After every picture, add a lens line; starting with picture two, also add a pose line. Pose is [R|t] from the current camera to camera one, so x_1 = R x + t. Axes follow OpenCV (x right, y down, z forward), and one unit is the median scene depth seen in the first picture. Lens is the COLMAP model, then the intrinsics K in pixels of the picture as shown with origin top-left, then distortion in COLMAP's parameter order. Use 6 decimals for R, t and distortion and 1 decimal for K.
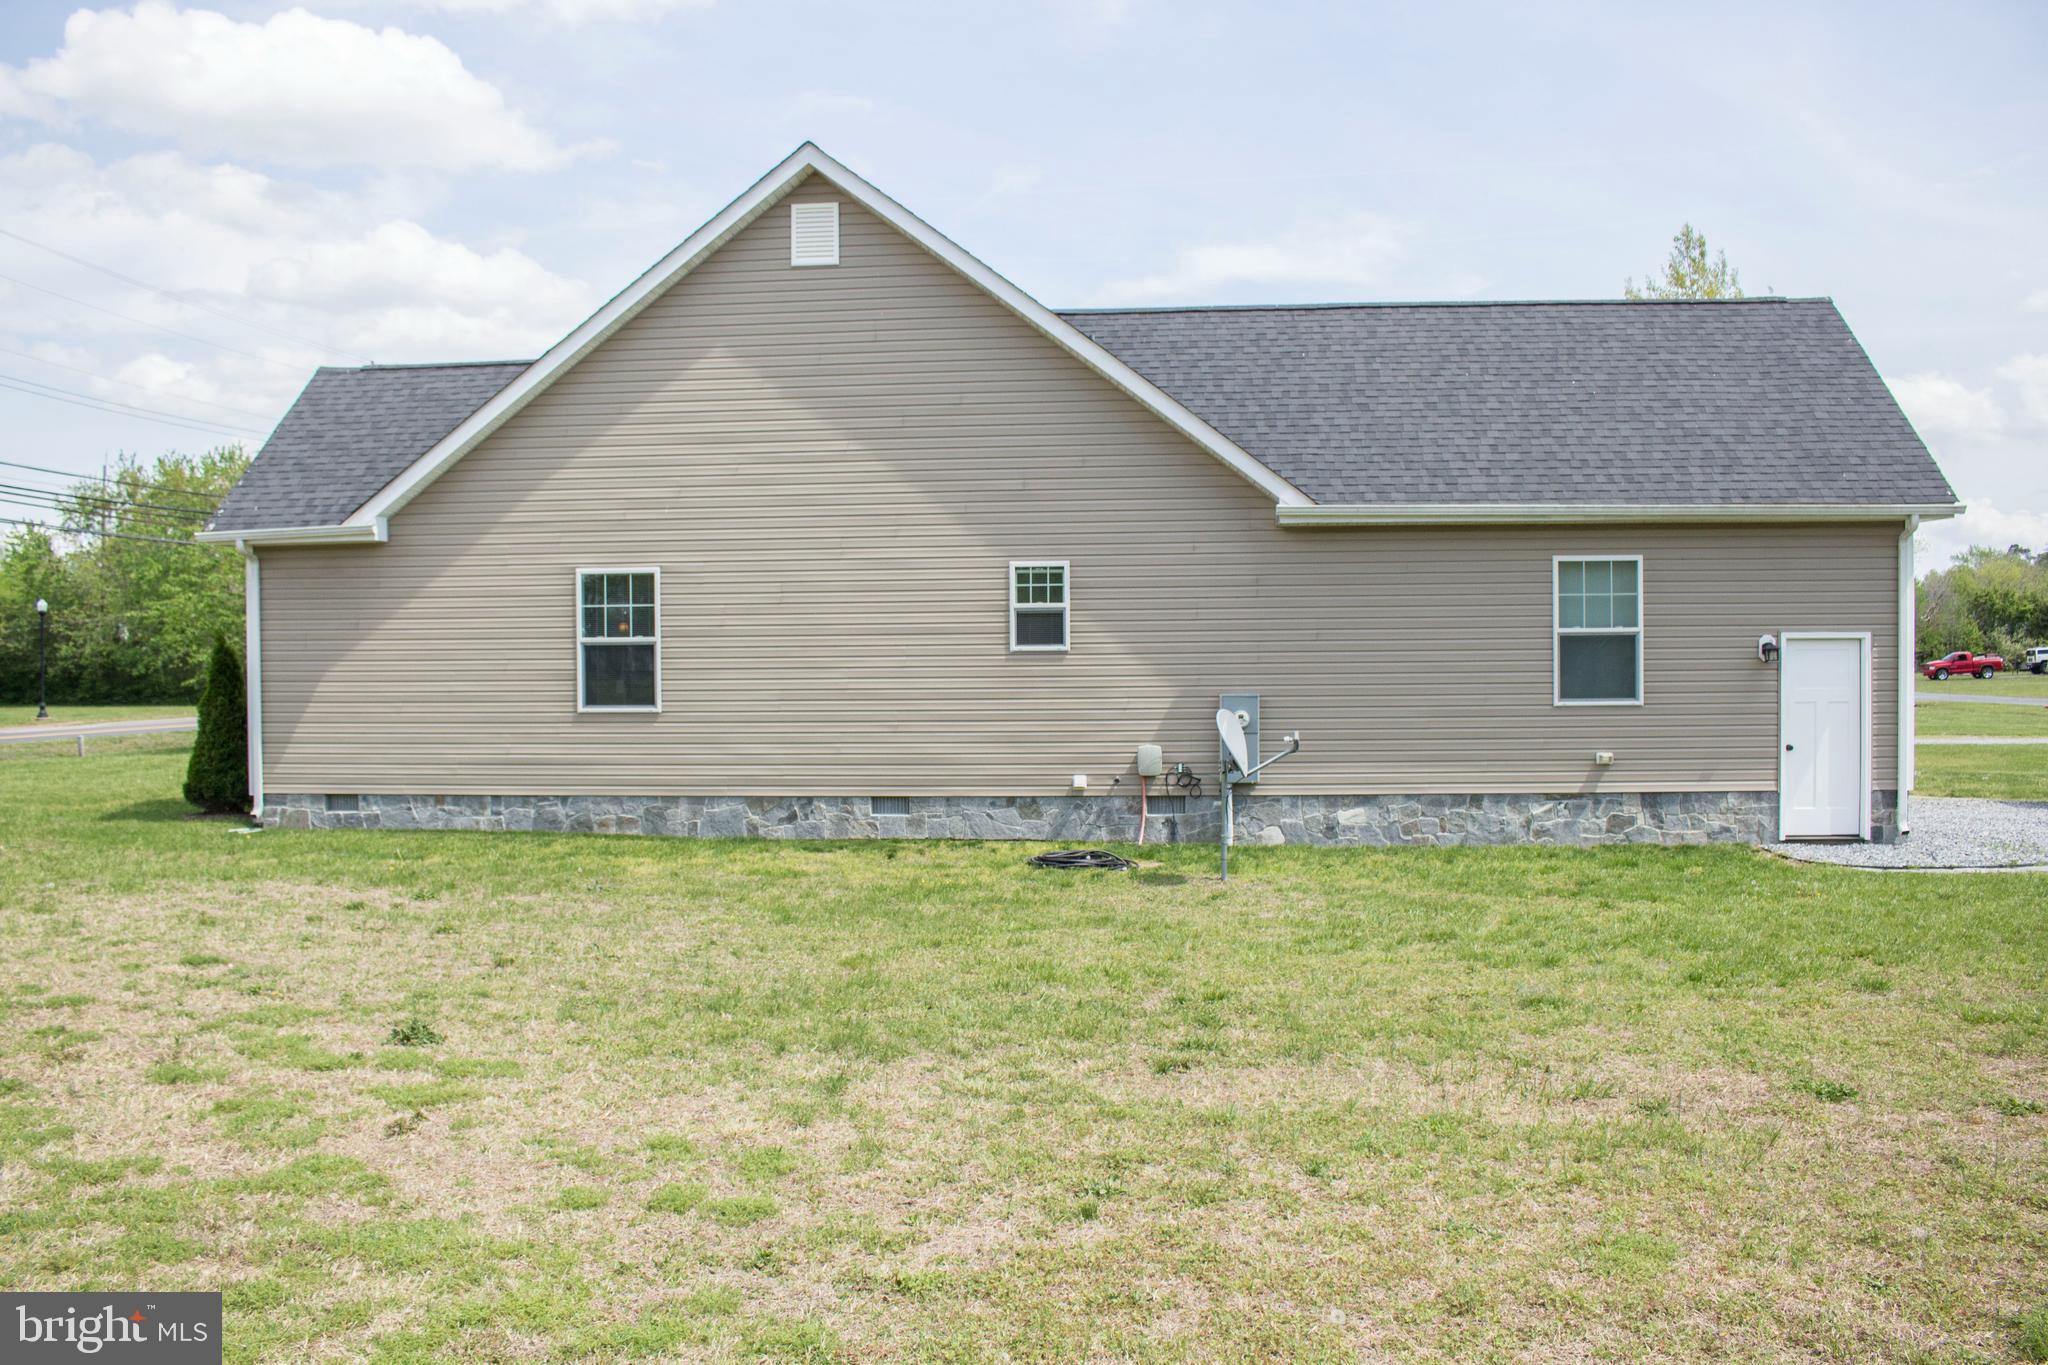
lens RADIAL K [[1712.3, 0, 1024.7], [0, 1712.3, 672.6], [0, 0, 1]] dist [-0.091766, 0.024154]
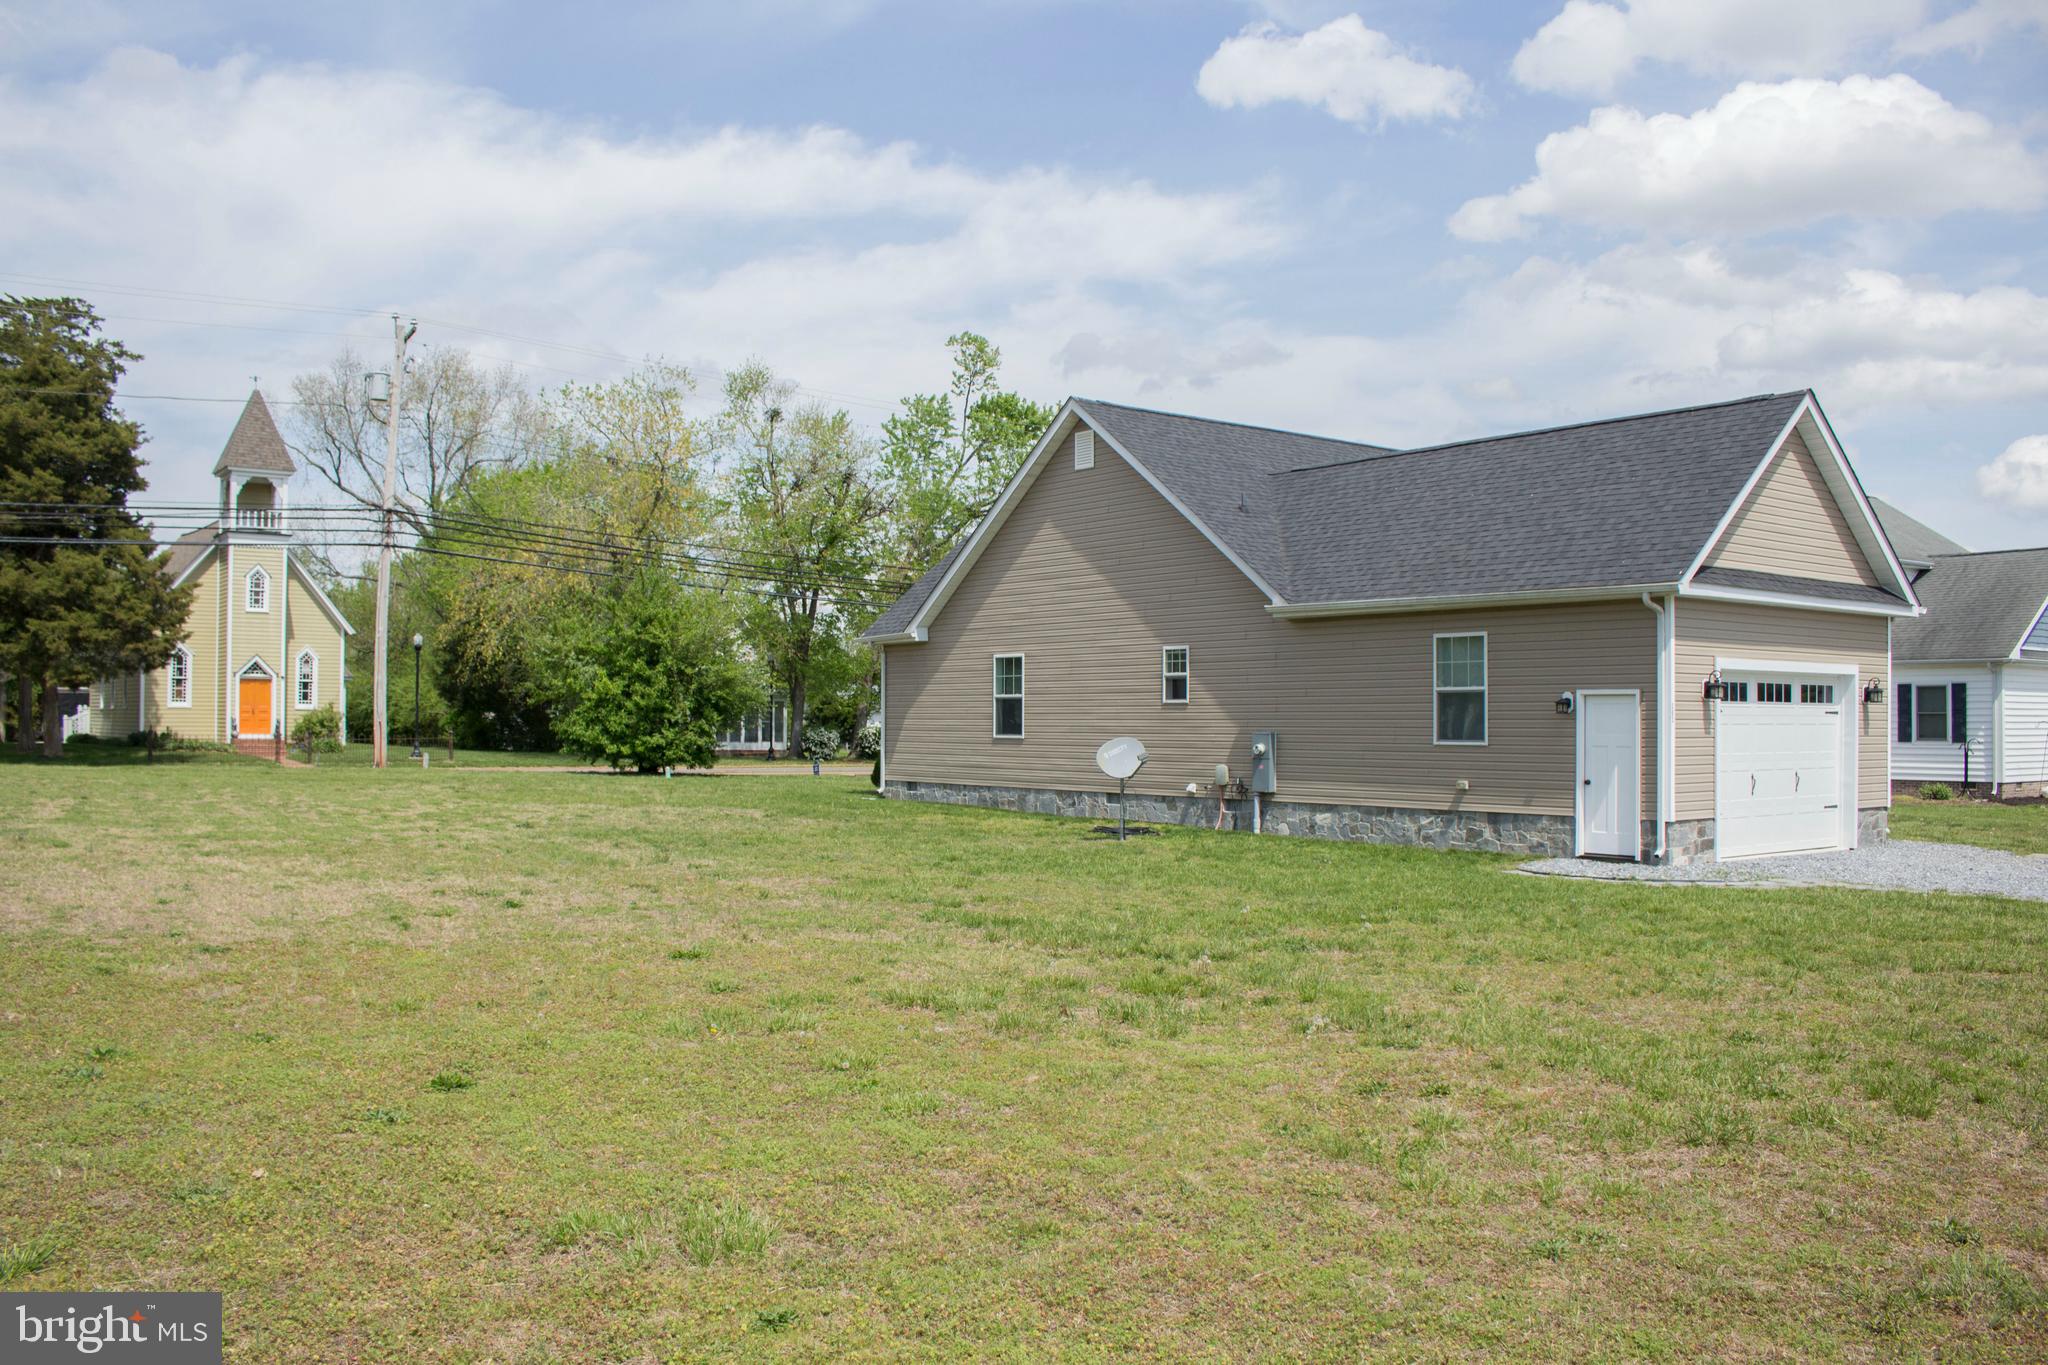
lens RADIAL K [[1712.3, 0, 1024.4], [0, 1712.3, 678.1], [0, 0, 1]] dist [-0.091766, 0.024154]
pose [[0.670712, -0.007039, -0.741685, 1.080794], [-0.018161, 0.999499, -0.025909, 0.007384], [0.741496, 0.030847, 0.670248, -0.151177]]
